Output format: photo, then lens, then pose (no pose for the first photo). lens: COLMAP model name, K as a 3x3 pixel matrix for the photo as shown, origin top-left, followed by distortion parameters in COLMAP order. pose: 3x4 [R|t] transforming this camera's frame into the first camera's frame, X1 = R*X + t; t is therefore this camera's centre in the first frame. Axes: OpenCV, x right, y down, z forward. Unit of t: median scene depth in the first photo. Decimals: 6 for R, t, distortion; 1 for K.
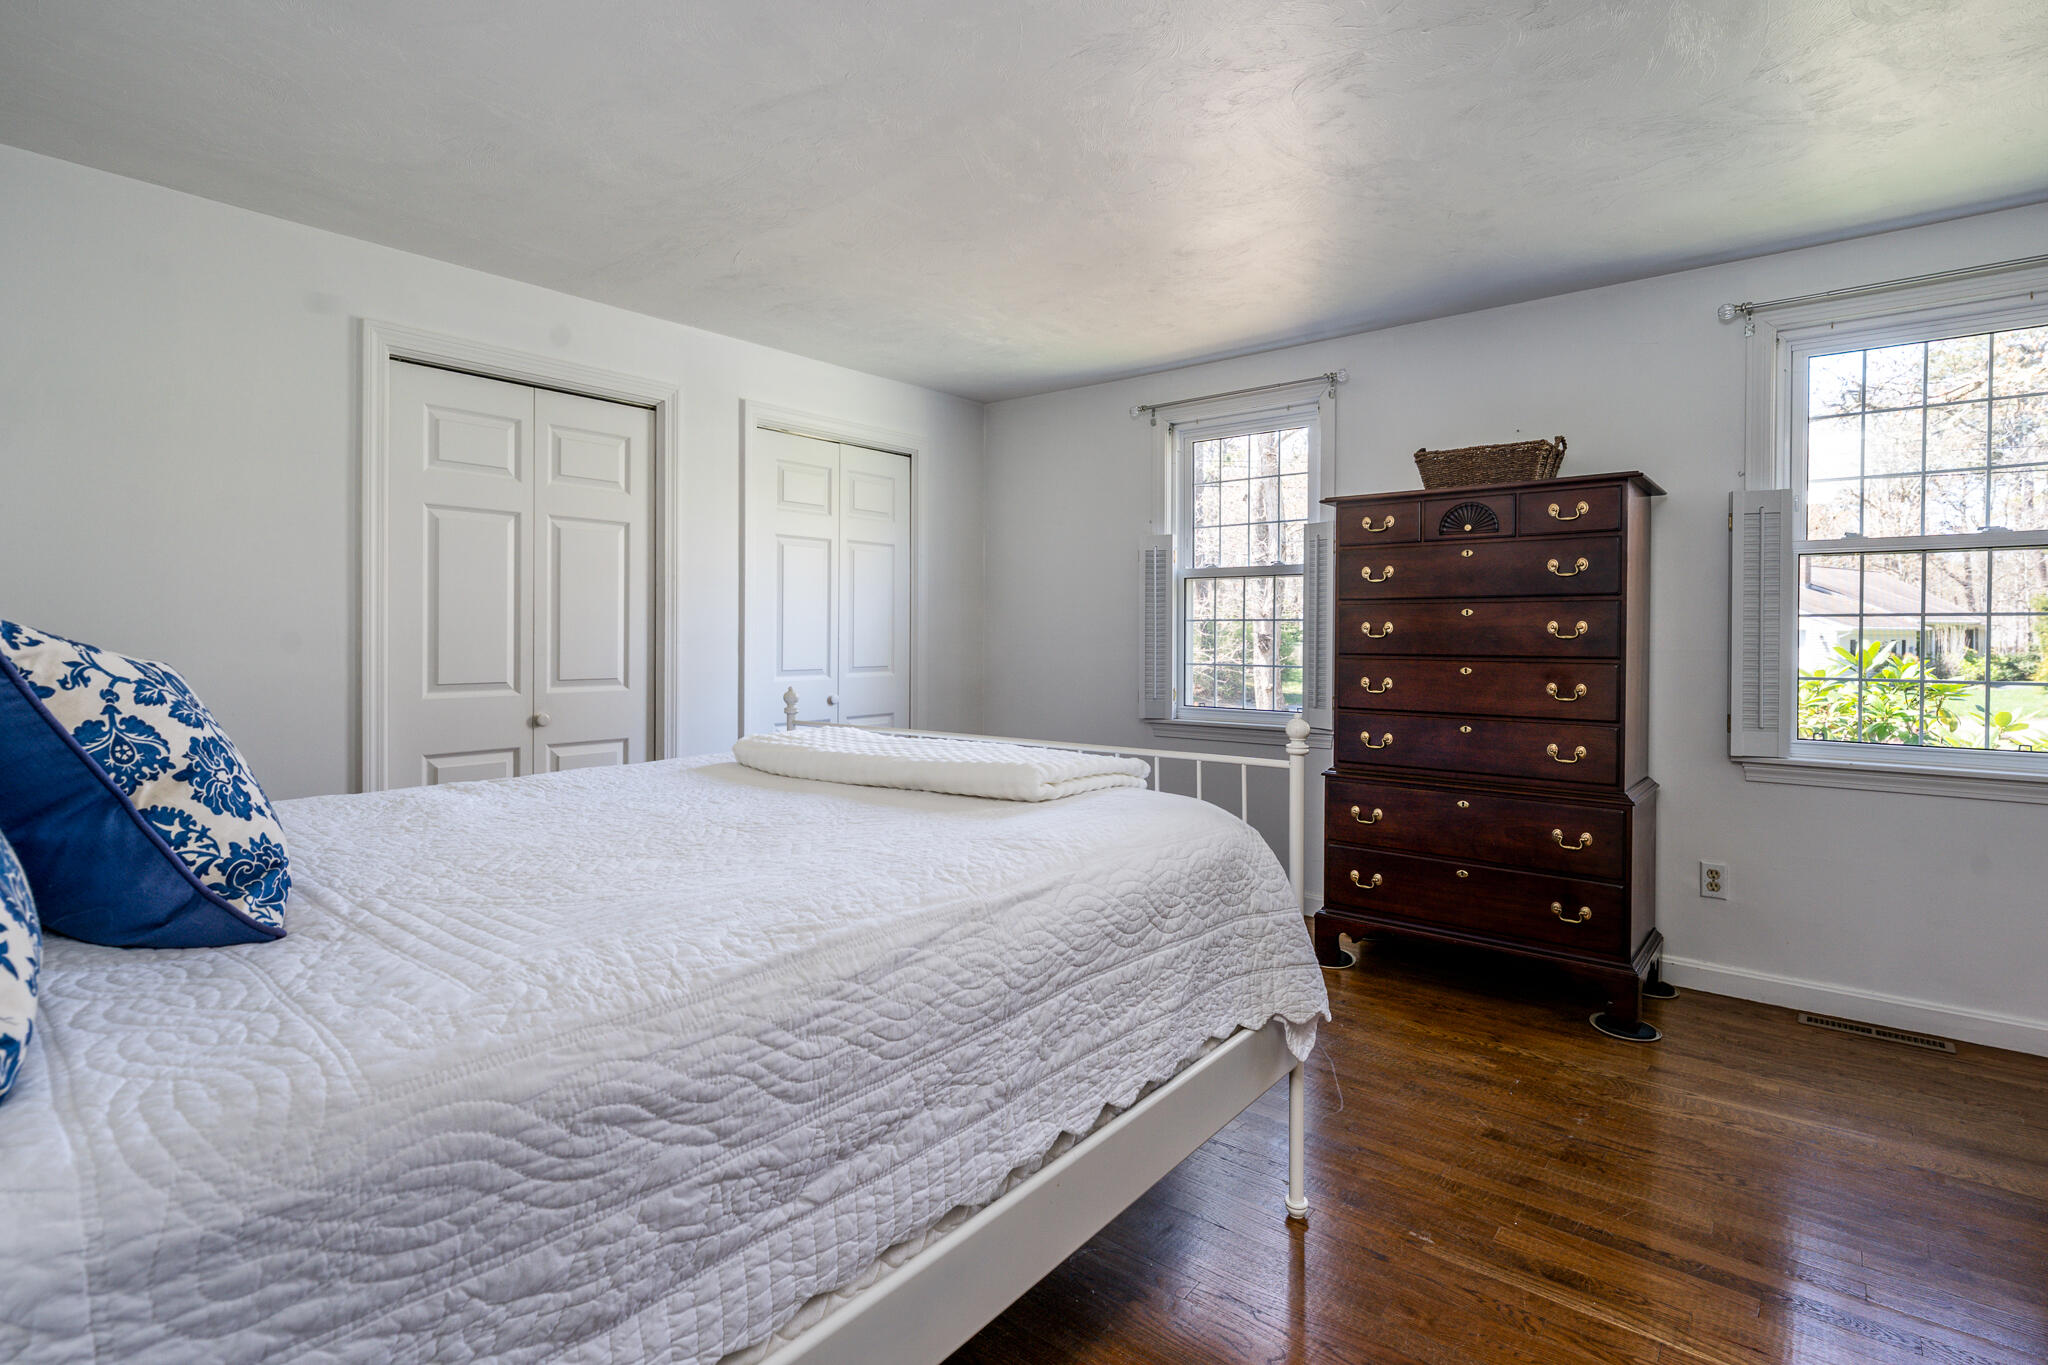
lens RADIAL K [[995.7, 0, 996.1], [0, 995.7, 632.4], [0, 0, 1]] dist [-0.004328, -0.000575]
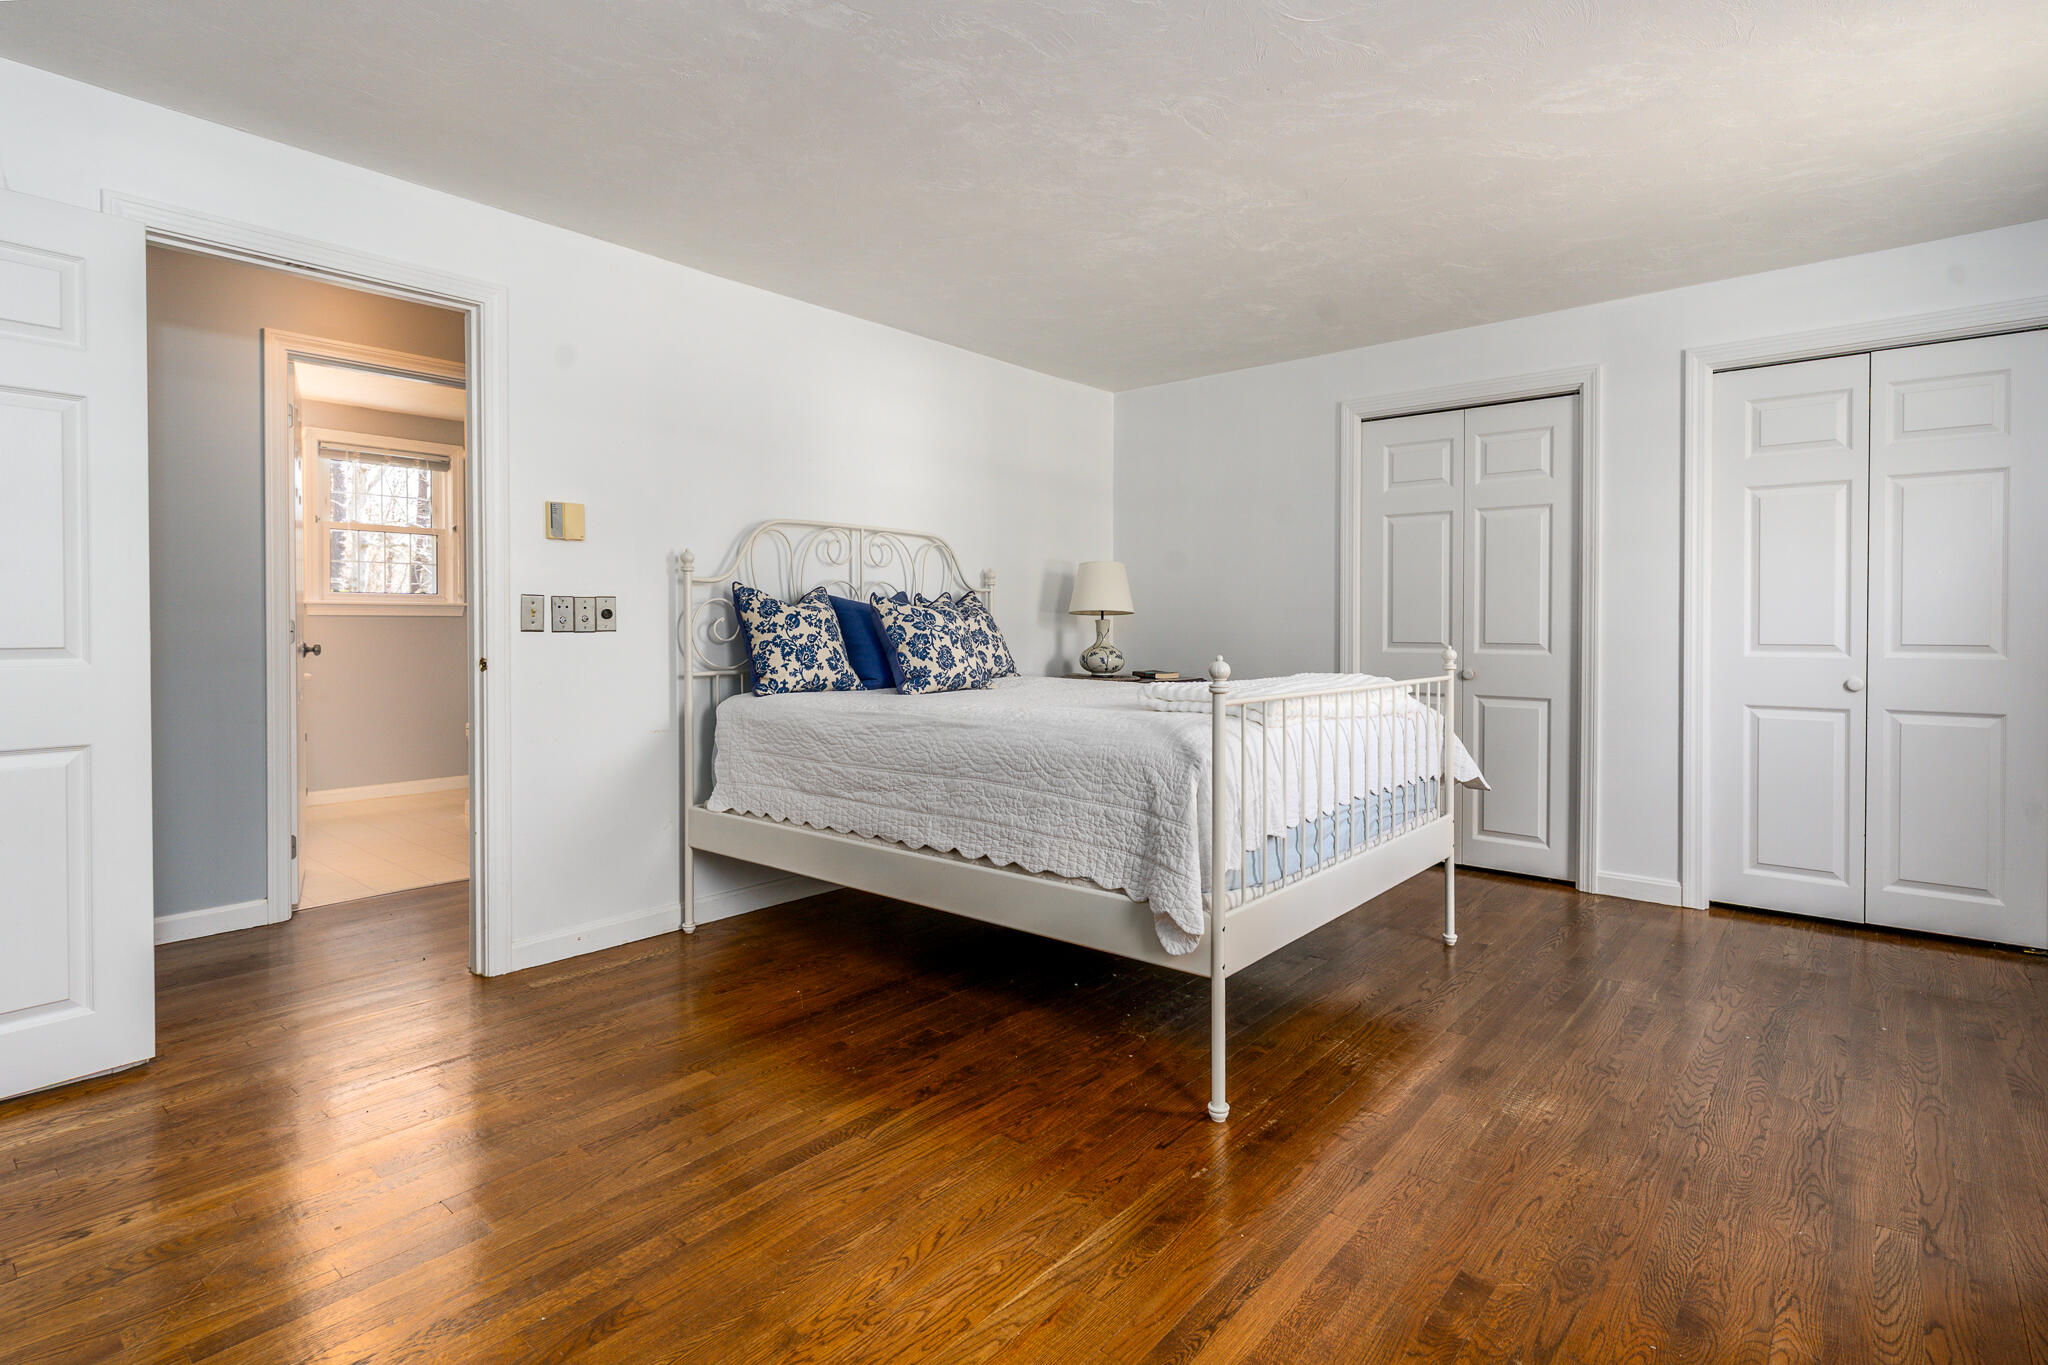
lens RADIAL K [[995.7, 0, 1025.2], [0, 995.7, 641.5], [0, 0, 1]] dist [-0.004328, -0.000575]
pose [[-0.007013, 0.013453, -0.999885, 1.812021], [-0.000731, 0.999909, 0.013459, 0.069099], [0.999975, 0.000825, -0.007002, 1.046997]]
